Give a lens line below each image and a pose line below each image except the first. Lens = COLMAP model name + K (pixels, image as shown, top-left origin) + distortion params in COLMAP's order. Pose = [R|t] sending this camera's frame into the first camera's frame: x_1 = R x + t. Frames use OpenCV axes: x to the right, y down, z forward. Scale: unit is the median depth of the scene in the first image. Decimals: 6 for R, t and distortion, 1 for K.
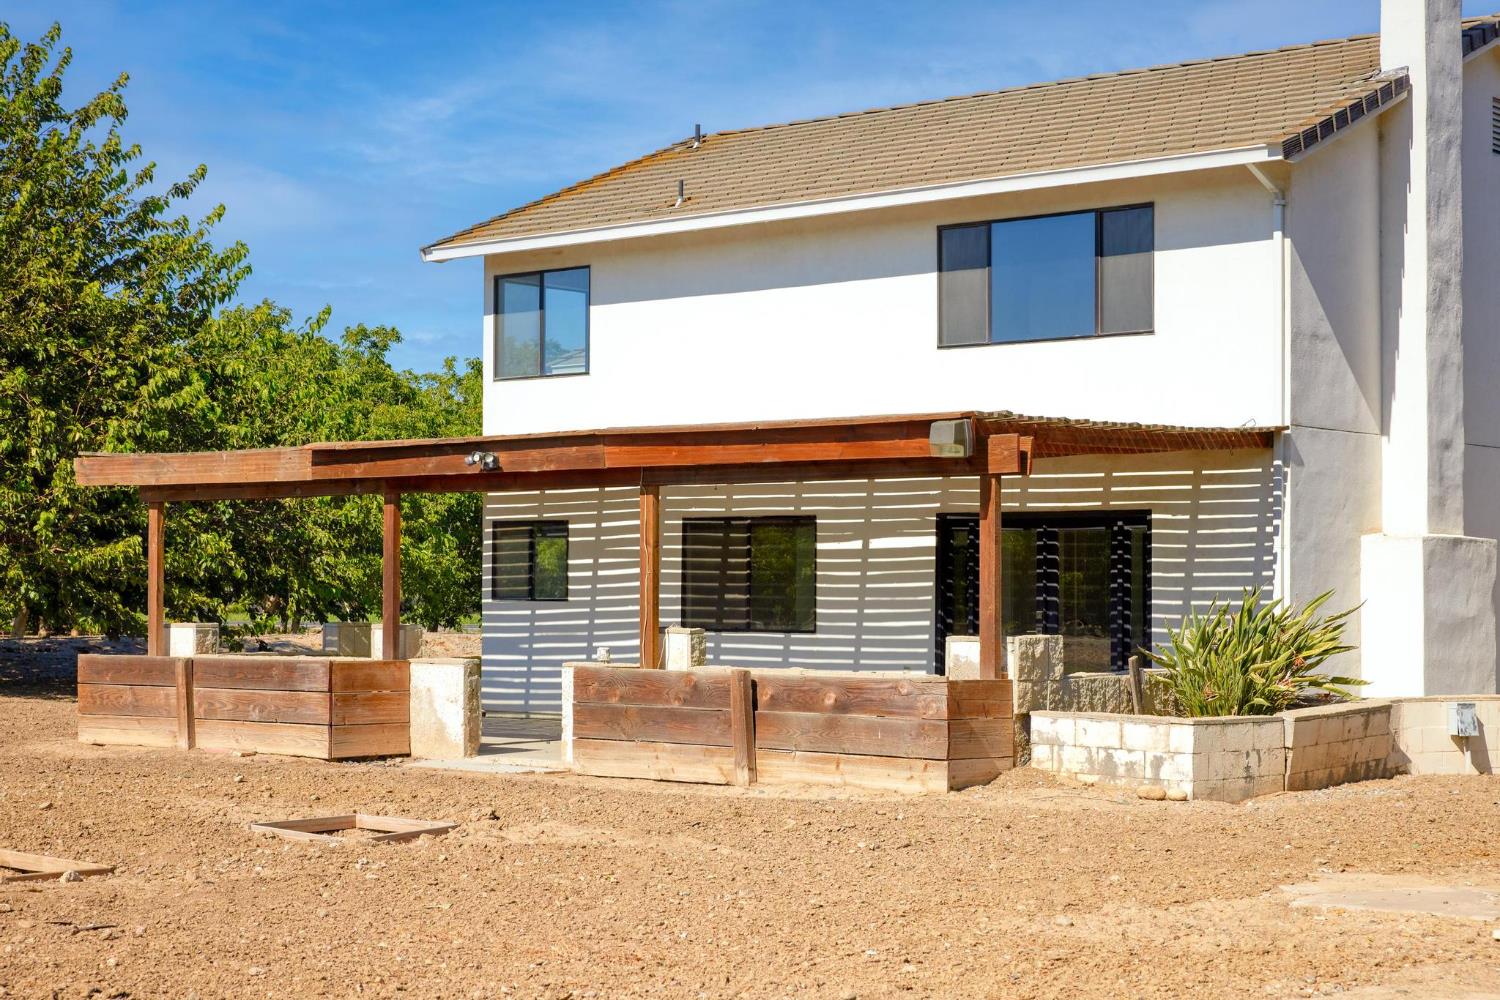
lens RADIAL K [[2452.8, 0, 789.9], [0, 2452.8, 524.4], [0, 0, 1]] dist [0.065149, -0.103356]
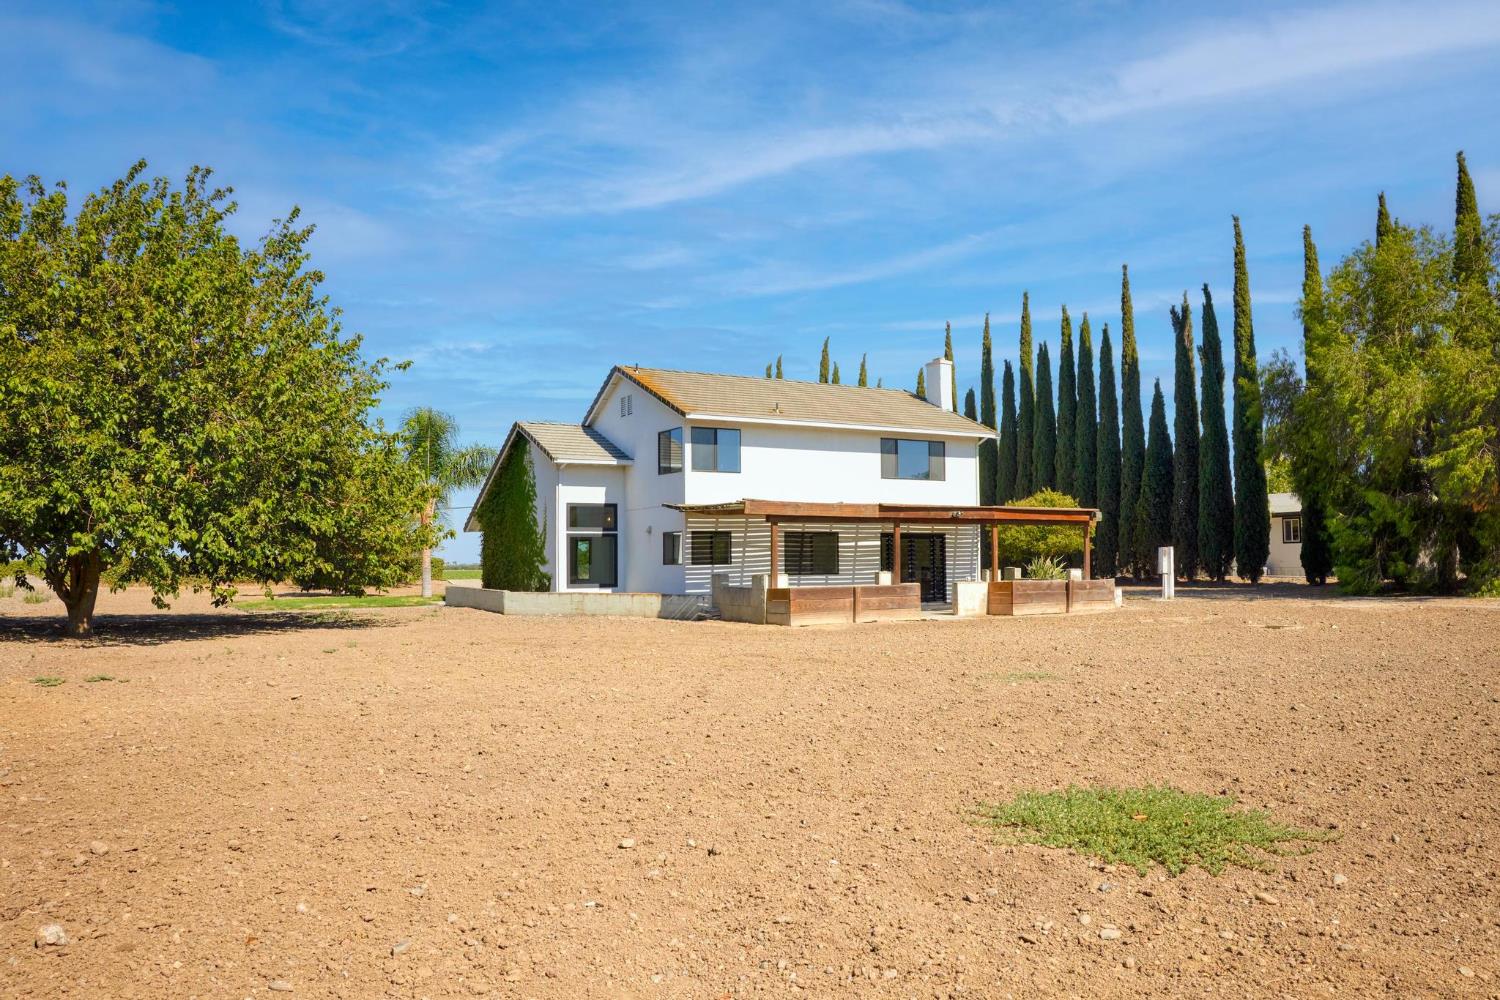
lens RADIAL K [[1148.4, 0, 750.0], [0, 1148.4, 500.0], [0, 0, 1]] dist [-0.213184, 0.252444]
pose [[0.364519, 0.047141, 0.930002, -1.391888], [-0.013788, 0.998882, -0.045228, 0.021129], [-0.931094, 0.003663, 0.364762, 0.686265]]
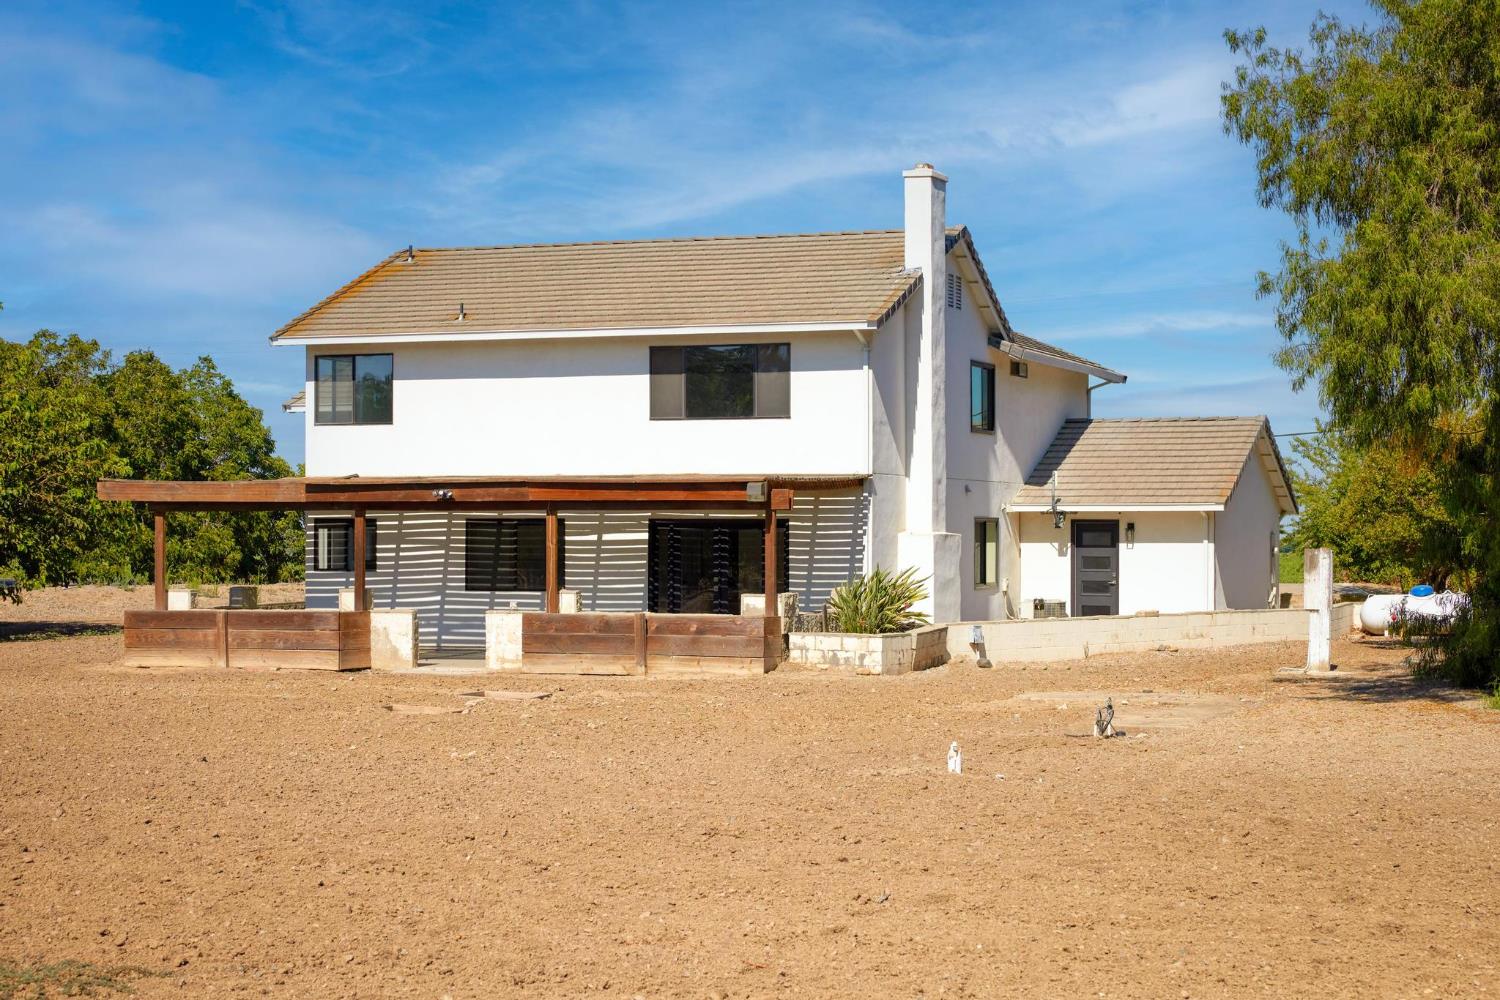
lens RADIAL K [[2593.7, 0, 750.0], [0, 2593.7, 500.0], [0, 0, 1]] dist [0.004865, 0.059056]
pose [[0.947298, 0.001204, 0.320351, -0.470884], [-0.005530, 0.999905, 0.012595, -0.043066], [-0.320305, -0.013703, 0.947215, -0.738395]]
